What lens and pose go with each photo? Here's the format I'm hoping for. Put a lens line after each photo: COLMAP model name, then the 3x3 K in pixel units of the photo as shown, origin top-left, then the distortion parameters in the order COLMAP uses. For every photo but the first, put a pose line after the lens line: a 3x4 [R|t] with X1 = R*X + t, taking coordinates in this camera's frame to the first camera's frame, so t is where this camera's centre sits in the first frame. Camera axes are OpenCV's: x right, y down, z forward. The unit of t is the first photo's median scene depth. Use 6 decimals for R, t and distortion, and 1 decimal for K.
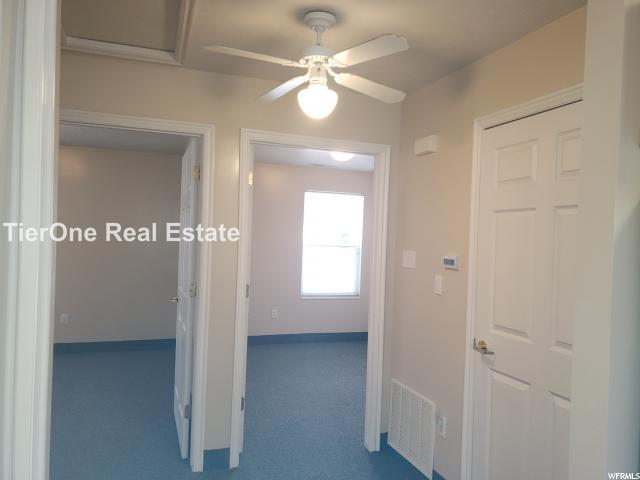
lens RADIAL K [[494.6, 0, 316.0], [0, 494.6, 242.8], [0, 0, 1]] dist [0.106264, -0.166137]
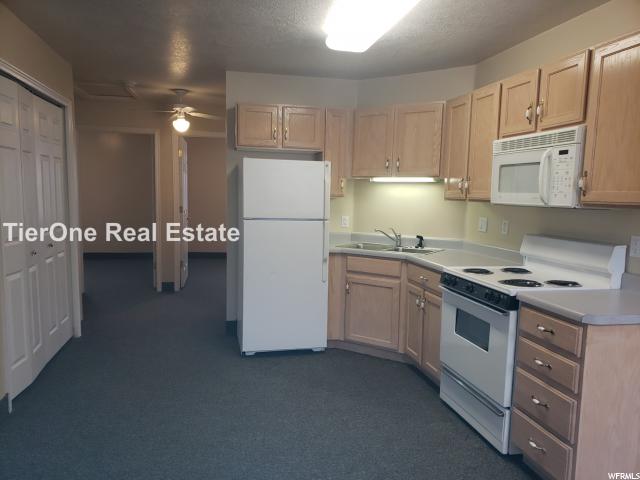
lens RADIAL K [[494.6, 0, 316.0], [0, 494.6, 242.8], [0, 0, 1]] dist [0.106264, -0.166137]
pose [[0.990341, -0.003951, -0.138596, 0.588703], [0.016424, 0.995899, 0.088972, 0.049753], [0.137676, -0.090389, 0.986344, -0.815394]]
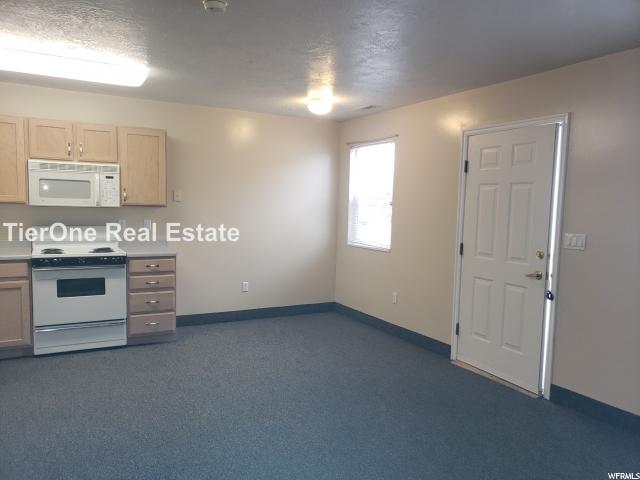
lens RADIAL K [[494.6, 0, 316.0], [0, 494.6, 242.8], [0, 0, 1]] dist [0.106264, -0.166137]
pose [[-0.151449, -0.113611, 0.981914, -0.502248], [-0.017129, 0.993525, 0.112312, 0.006770], [-0.988317, 0.000190, -0.152415, -0.407156]]
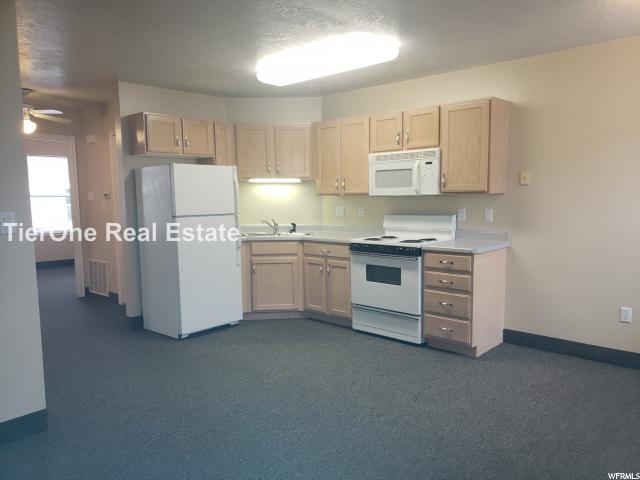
lens RADIAL K [[494.6, 0, 316.0], [0, 494.6, 242.8], [0, 0, 1]] dist [0.106264, -0.166137]
pose [[0.883949, -0.097132, 0.457383, 0.042565], [0.051834, 0.992512, 0.110600, 0.036245], [-0.464701, -0.074057, 0.882365, -1.006701]]
